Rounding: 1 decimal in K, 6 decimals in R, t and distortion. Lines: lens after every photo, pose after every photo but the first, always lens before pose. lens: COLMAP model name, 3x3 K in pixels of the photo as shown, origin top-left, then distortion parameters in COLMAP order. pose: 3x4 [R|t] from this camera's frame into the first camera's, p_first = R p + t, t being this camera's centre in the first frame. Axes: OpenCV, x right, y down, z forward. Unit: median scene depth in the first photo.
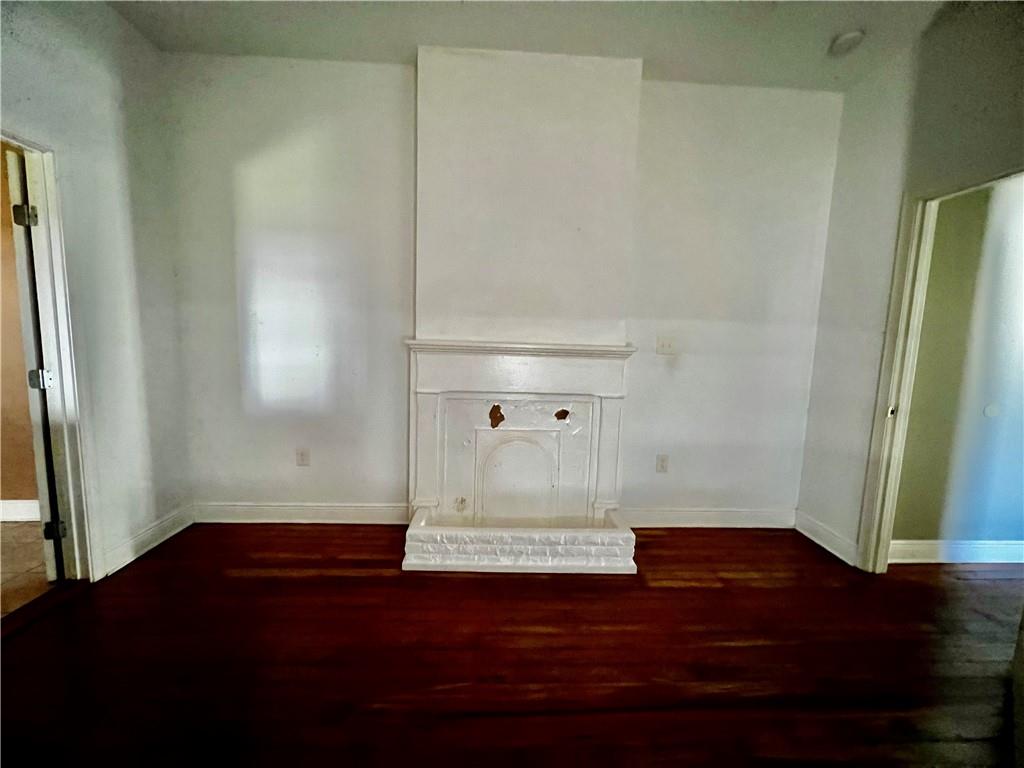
lens RADIAL K [[419.4, 0, 512.0], [0, 419.4, 384.0], [0, 0, 1]] dist [0.000401, 0.000030]
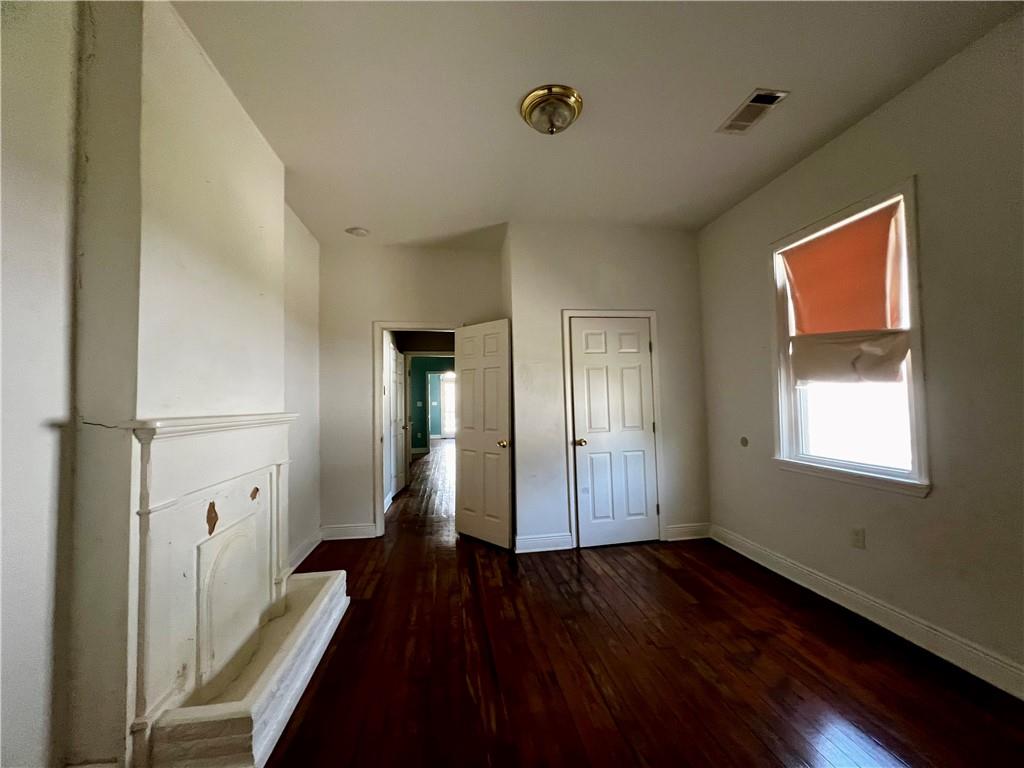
lens RADIAL K [[430.8, 0, 512.0], [0, 430.8, 384.0], [0, 0, 1]] dist [-0.001090, -0.000070]
pose [[-0.132725, 0.016829, 0.991010, -1.182751], [0.137454, 0.990507, 0.001589, -0.114473], [-0.981575, 0.136429, -0.133779, 0.774832]]
